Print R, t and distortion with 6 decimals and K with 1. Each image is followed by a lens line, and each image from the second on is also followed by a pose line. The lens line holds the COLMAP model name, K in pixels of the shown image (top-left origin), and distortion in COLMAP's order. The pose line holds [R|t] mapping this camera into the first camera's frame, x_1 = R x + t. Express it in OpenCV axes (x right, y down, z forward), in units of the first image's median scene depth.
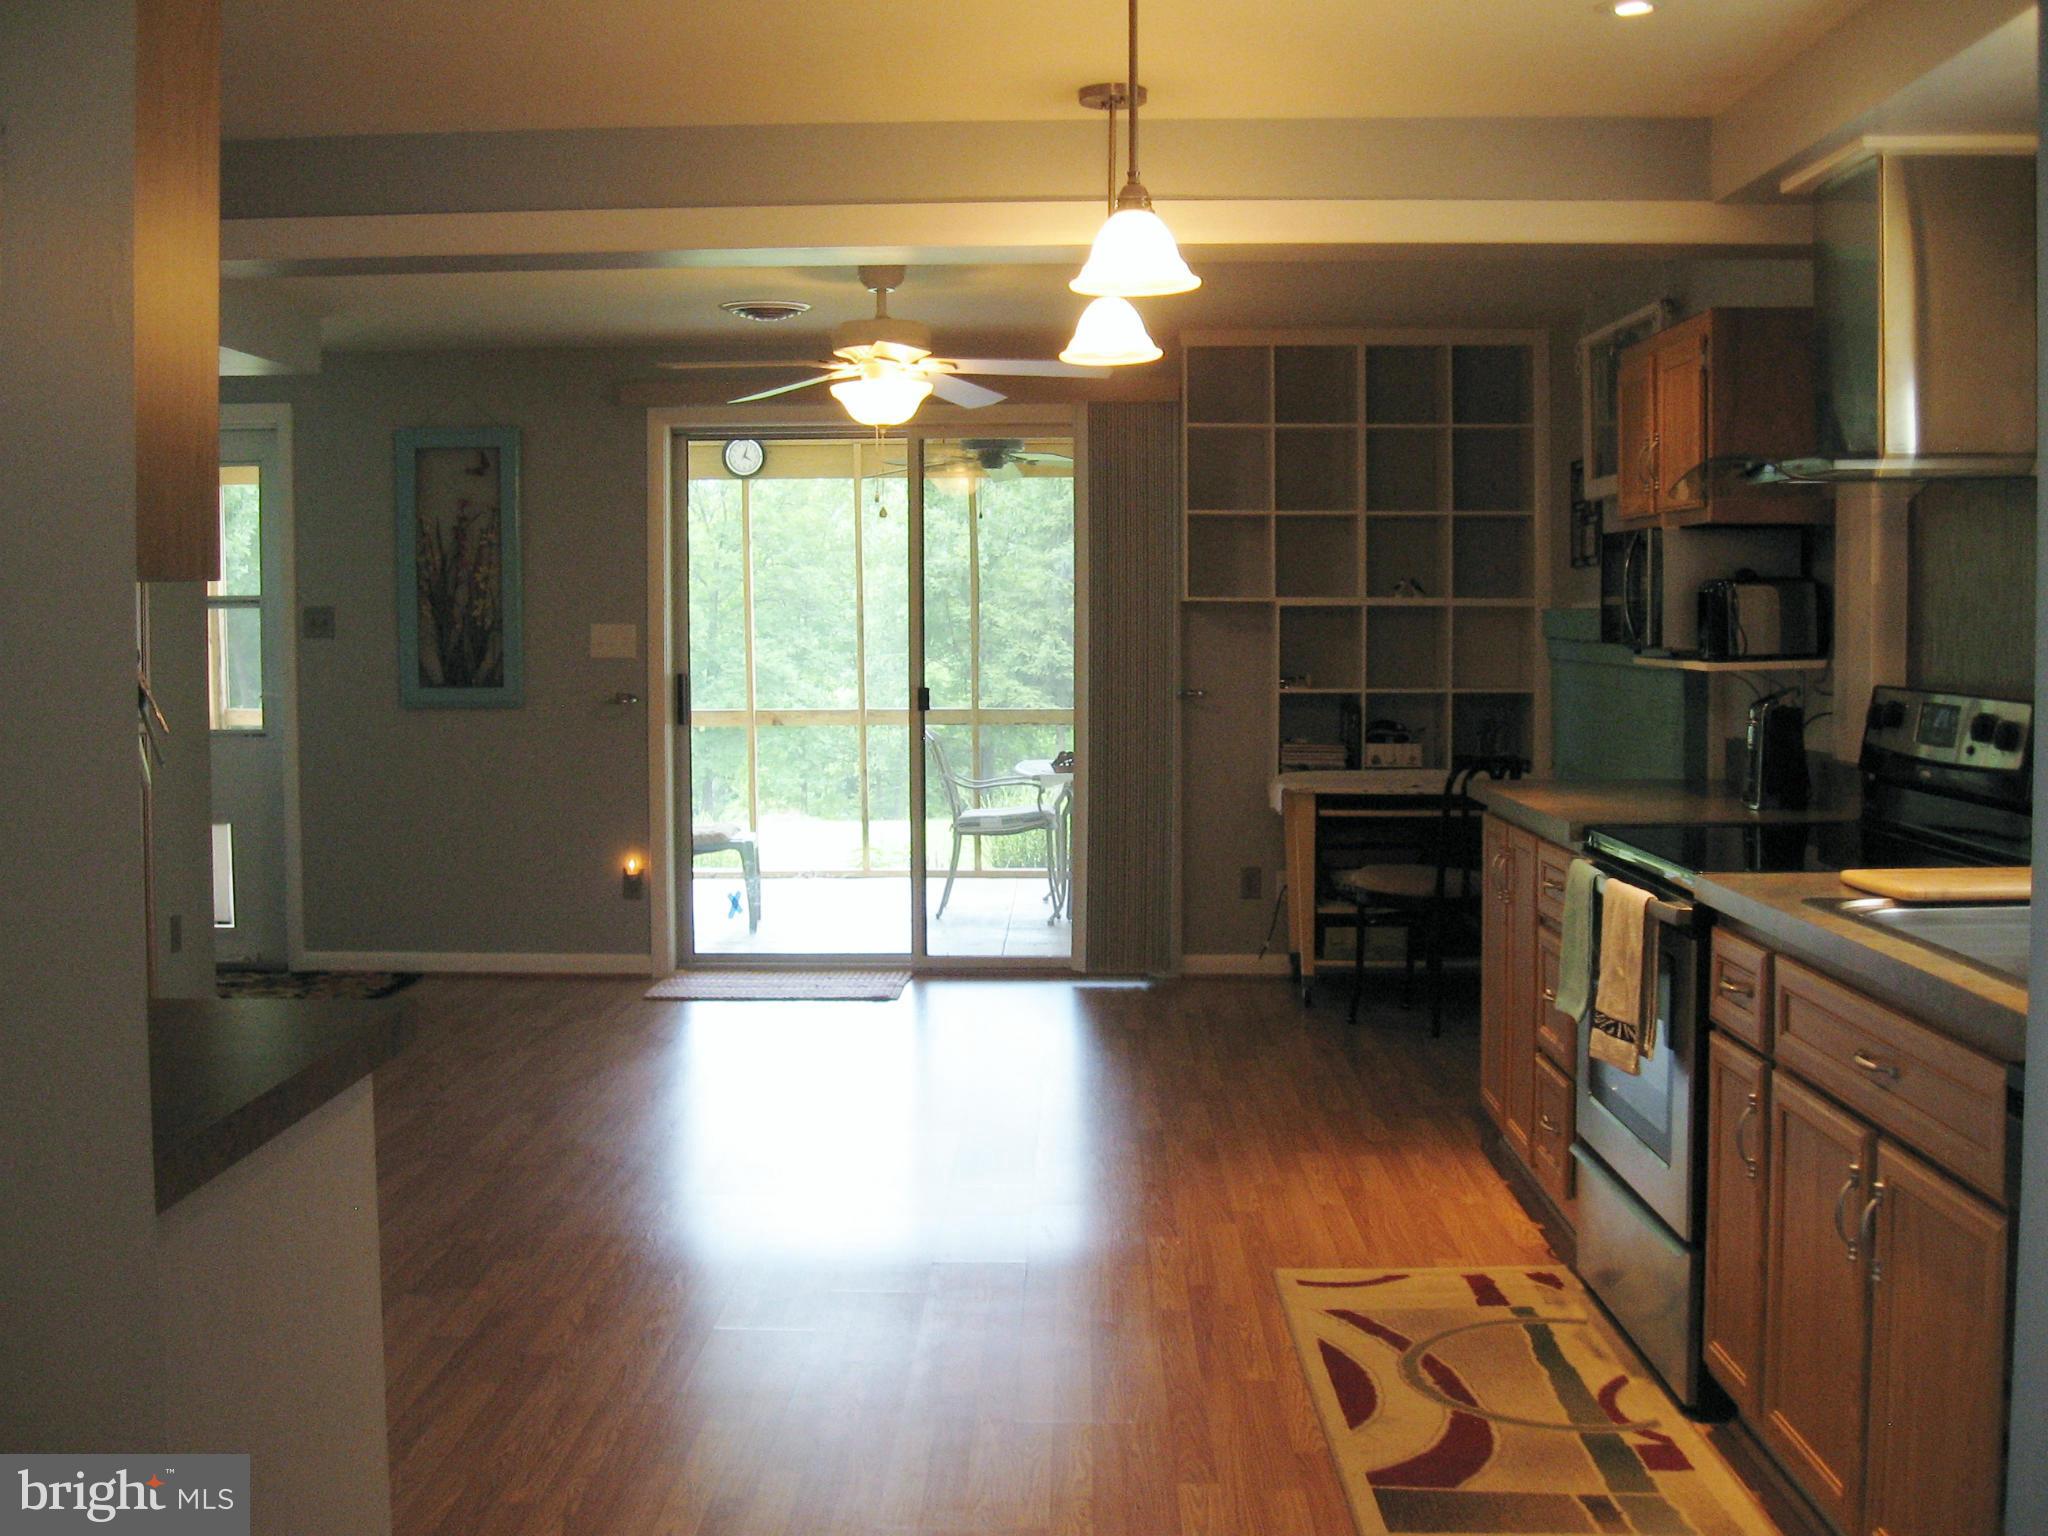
lens RADIAL K [[2143.7, 0, 1012.5], [0, 2143.7, 750.8], [0, 0, 1]] dist [-0.110331, 0.000000]
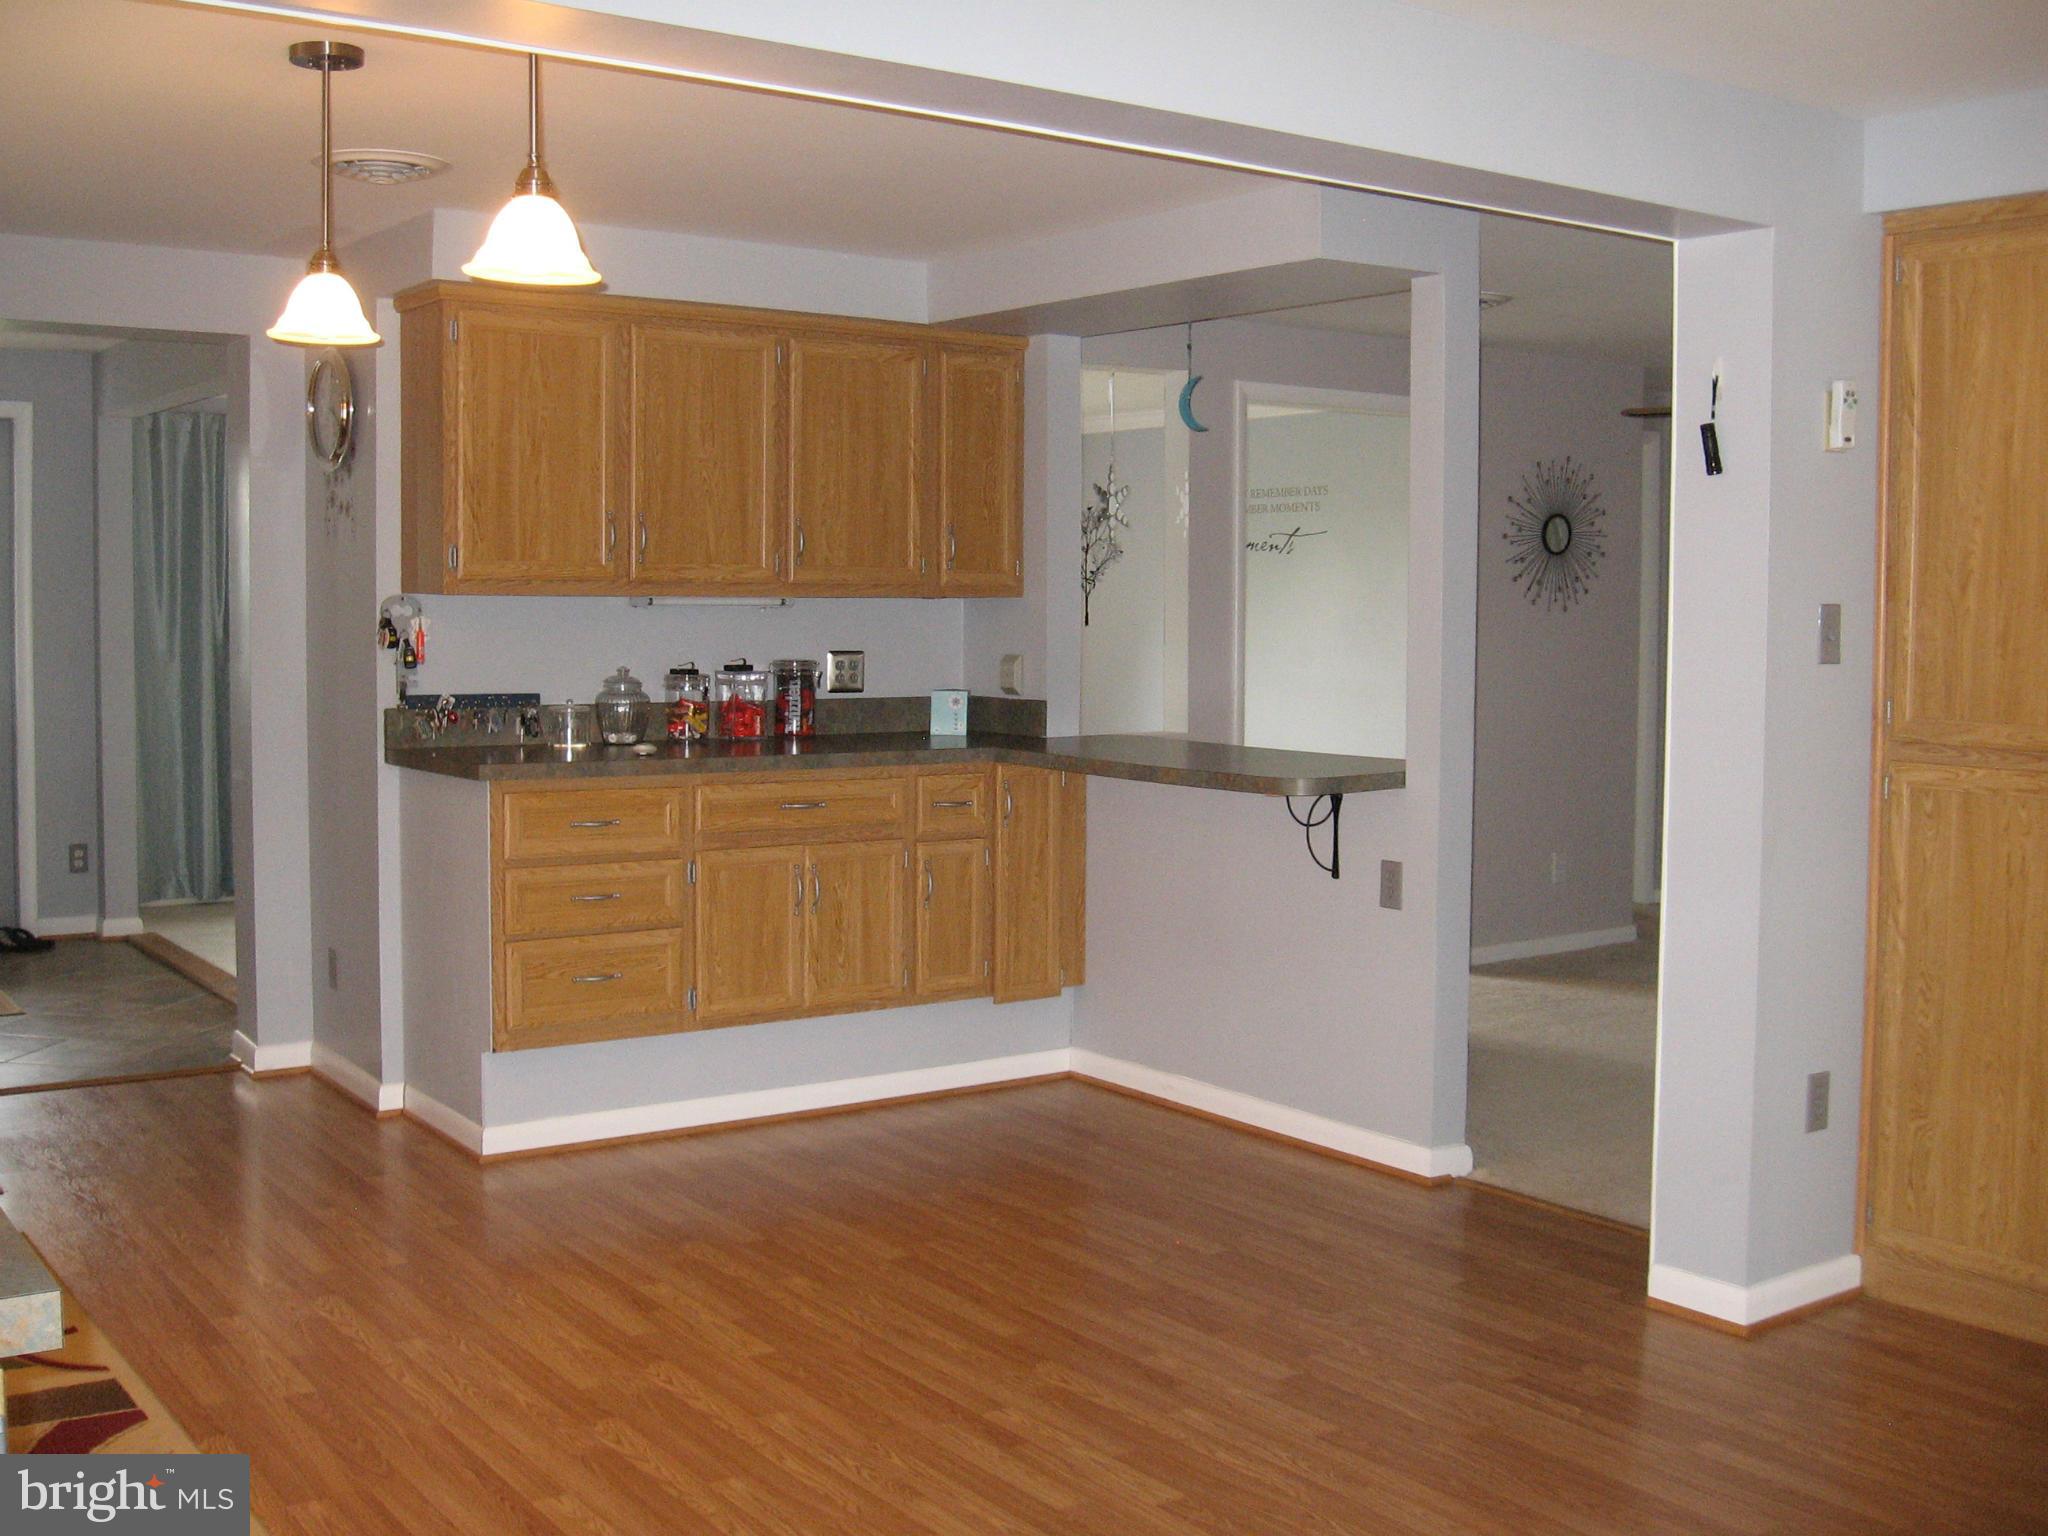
lens RADIAL K [[2143.7, 0, 1013.0], [0, 2143.7, 759.3], [0, 0, 1]] dist [-0.110331, 0.000000]
pose [[-0.793543, 0.042584, -0.607023, 0.347707], [-0.044731, 0.990768, 0.127979, -0.111645], [0.606868, 0.128710, -0.784312, 1.601132]]
